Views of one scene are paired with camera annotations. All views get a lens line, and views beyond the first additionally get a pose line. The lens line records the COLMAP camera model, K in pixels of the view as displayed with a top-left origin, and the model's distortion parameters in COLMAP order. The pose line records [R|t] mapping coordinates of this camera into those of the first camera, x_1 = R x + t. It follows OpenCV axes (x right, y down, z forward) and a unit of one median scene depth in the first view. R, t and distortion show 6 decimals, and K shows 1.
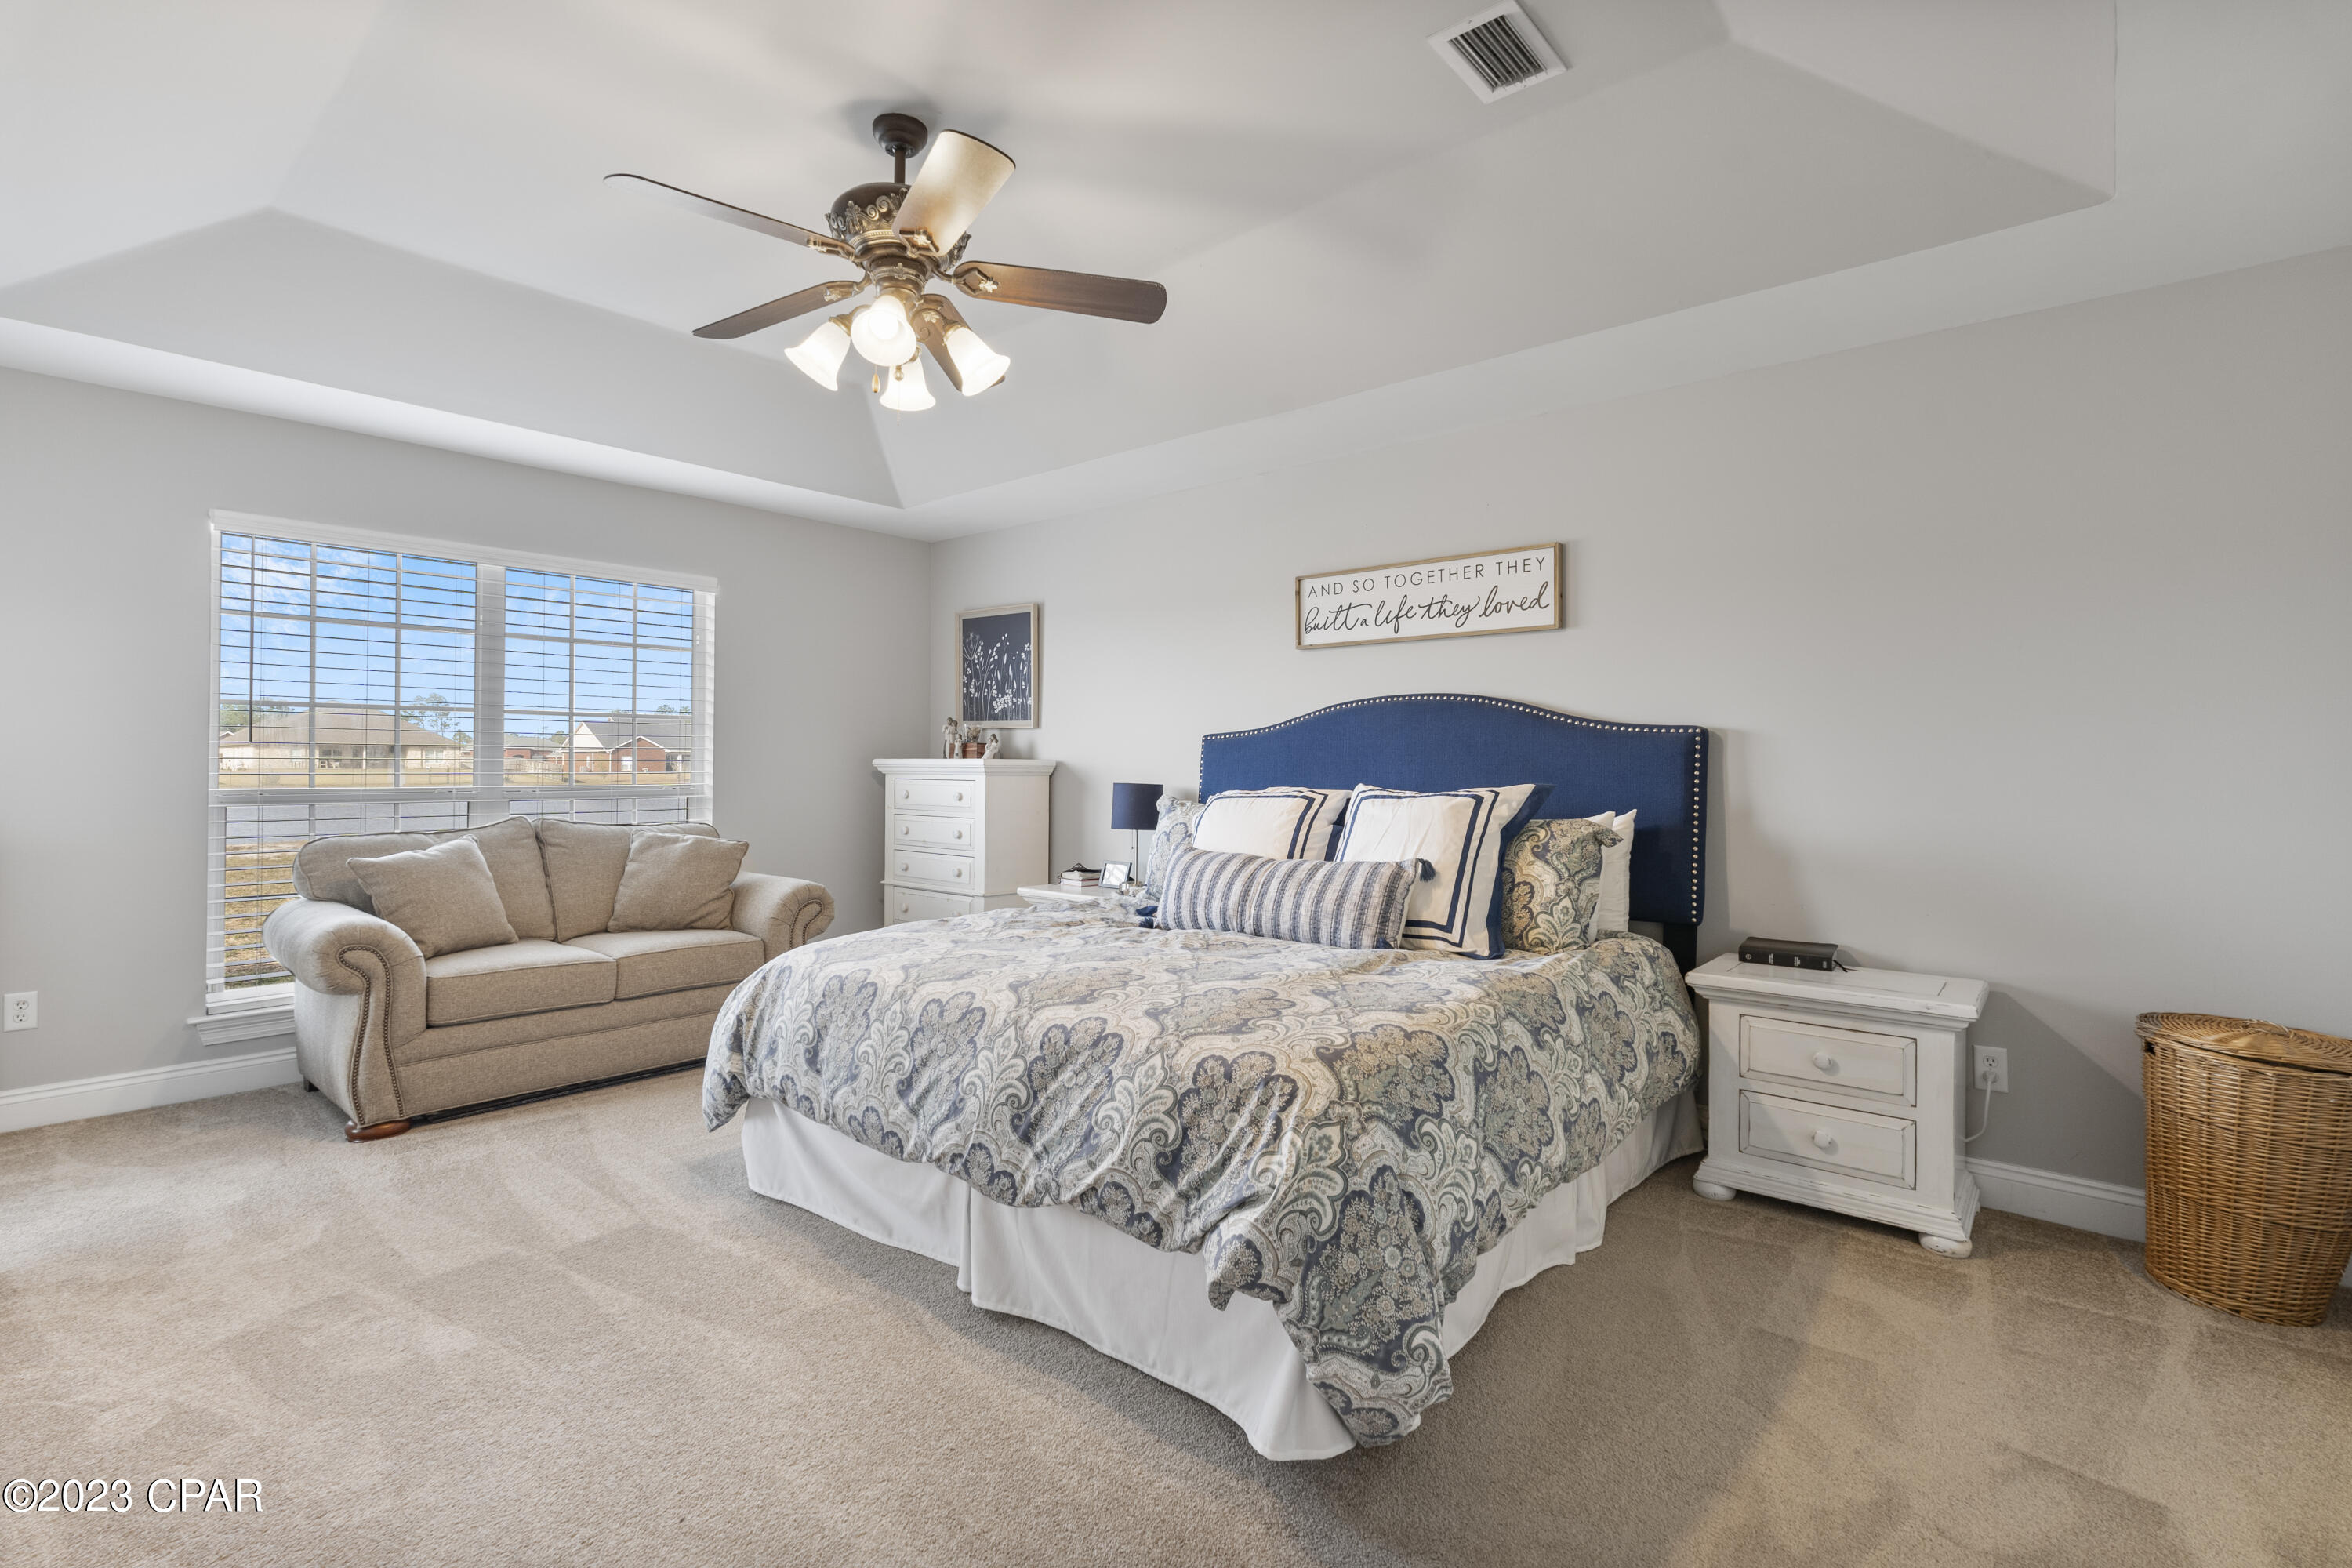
lens RADIAL K [[1071.0, 0, 1177.8], [0, 1071.0, 751.2], [0, 0, 1]] dist [-0.002525, 0.000200]
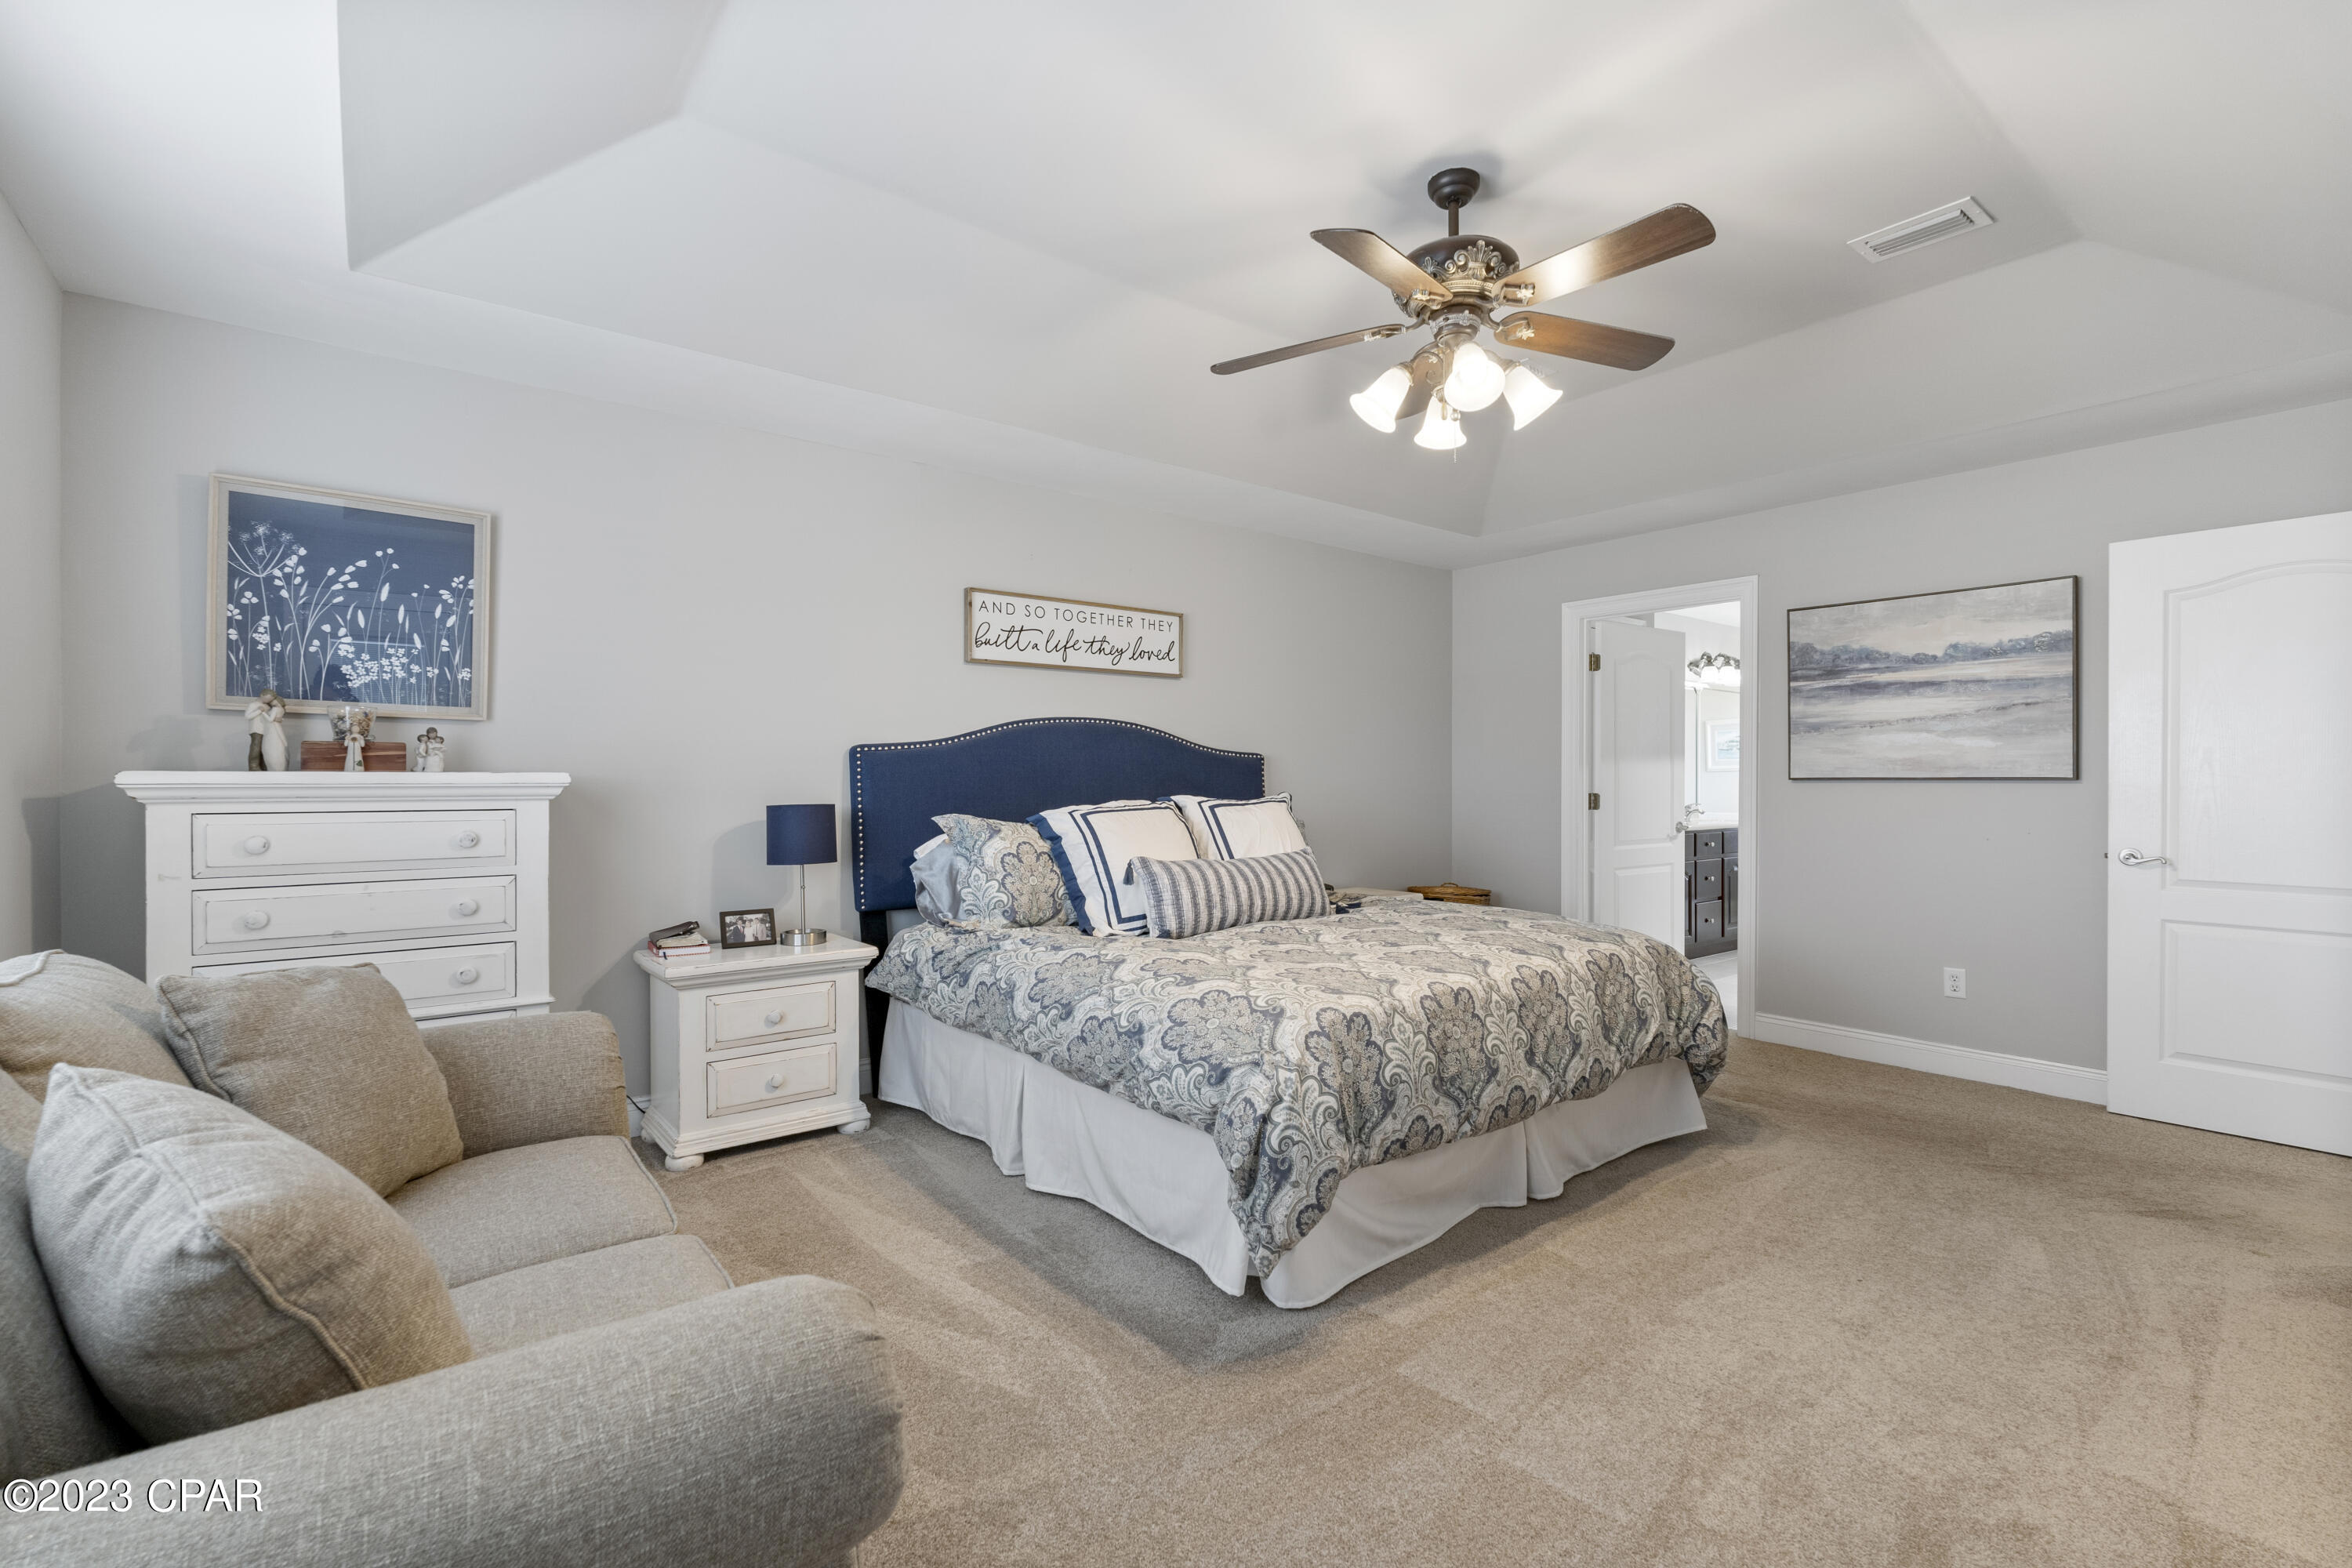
lens RADIAL K [[1059.3, 0, 1180.3], [0, 1059.3, 767.6], [0, 0, 1]] dist [-0.003270, -0.000212]
pose [[0.188325, 0.003845, 0.982099, -0.855656], [-0.013432, 0.999909, -0.001339, 0.000354], [-0.982015, -0.012939, 0.188359, 0.669642]]
